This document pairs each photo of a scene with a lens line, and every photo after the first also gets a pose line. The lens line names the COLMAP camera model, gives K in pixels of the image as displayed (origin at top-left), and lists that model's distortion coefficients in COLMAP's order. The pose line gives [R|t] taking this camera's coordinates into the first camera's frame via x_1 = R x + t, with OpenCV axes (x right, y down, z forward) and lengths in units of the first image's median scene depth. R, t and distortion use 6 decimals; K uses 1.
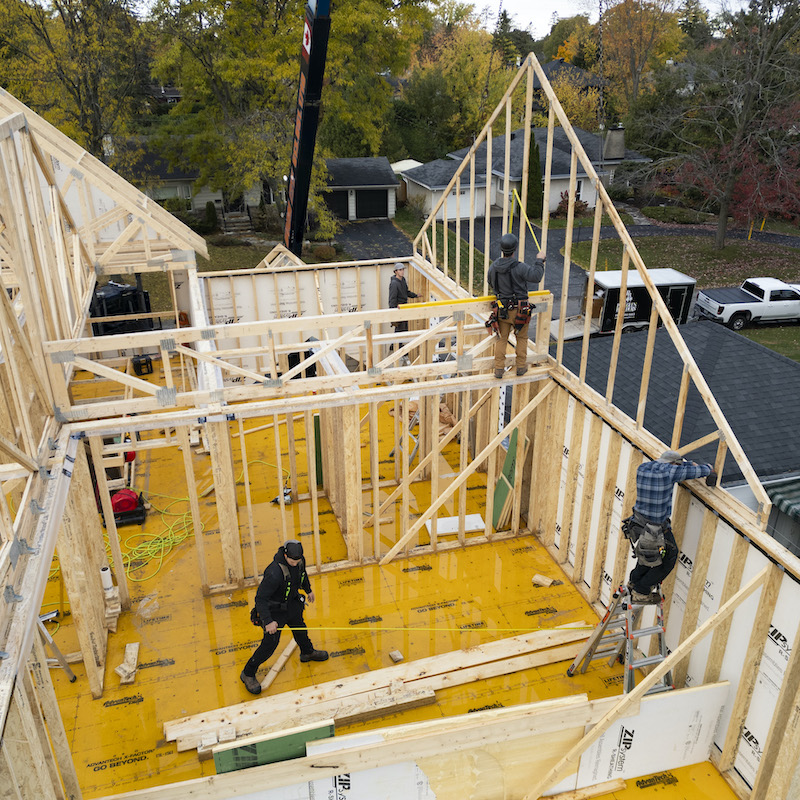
lens RADIAL K [[753.9, 0, 406.3], [0, 753.9, 401.5], [0, 0, 1]] dist [0.059722, 0.000000]
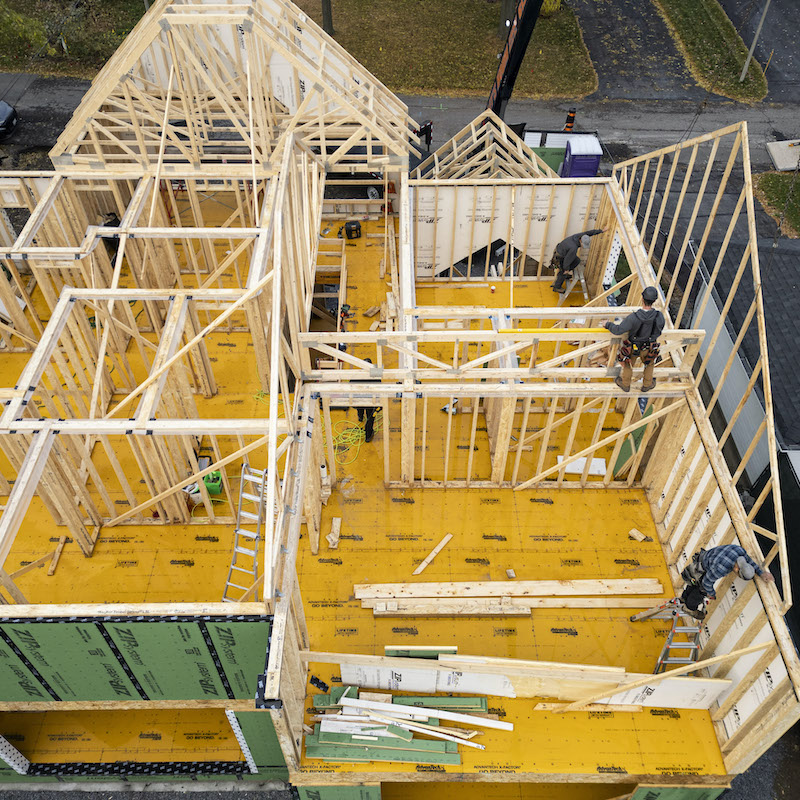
lens RADIAL K [[753.9, 0, 390.7], [0, 753.9, 420.3], [0, 0, 1]] dist [0.059722, 0.000000]
pose [[0.958003, 0.207488, -0.197937, -0.006569], [-0.117147, 0.913209, 0.390288, -0.402376], [0.261738, -0.350710, 0.899164, -0.205223]]
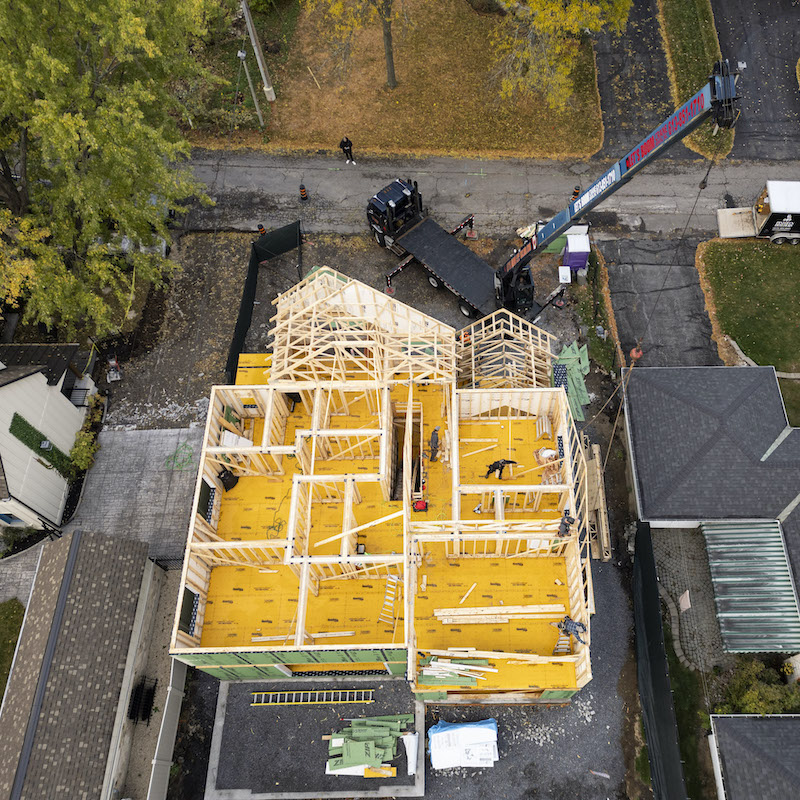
lens RADIAL K [[753.9, 0, 455.1], [0, 753.9, 420.4], [0, 0, 1]] dist [0.059722, 0.000000]
pose [[0.962675, 0.235425, -0.133534, 0.040532], [-0.108235, 0.787053, 0.607316, -2.003666], [0.248076, -0.570195, 0.783158, -1.034892]]
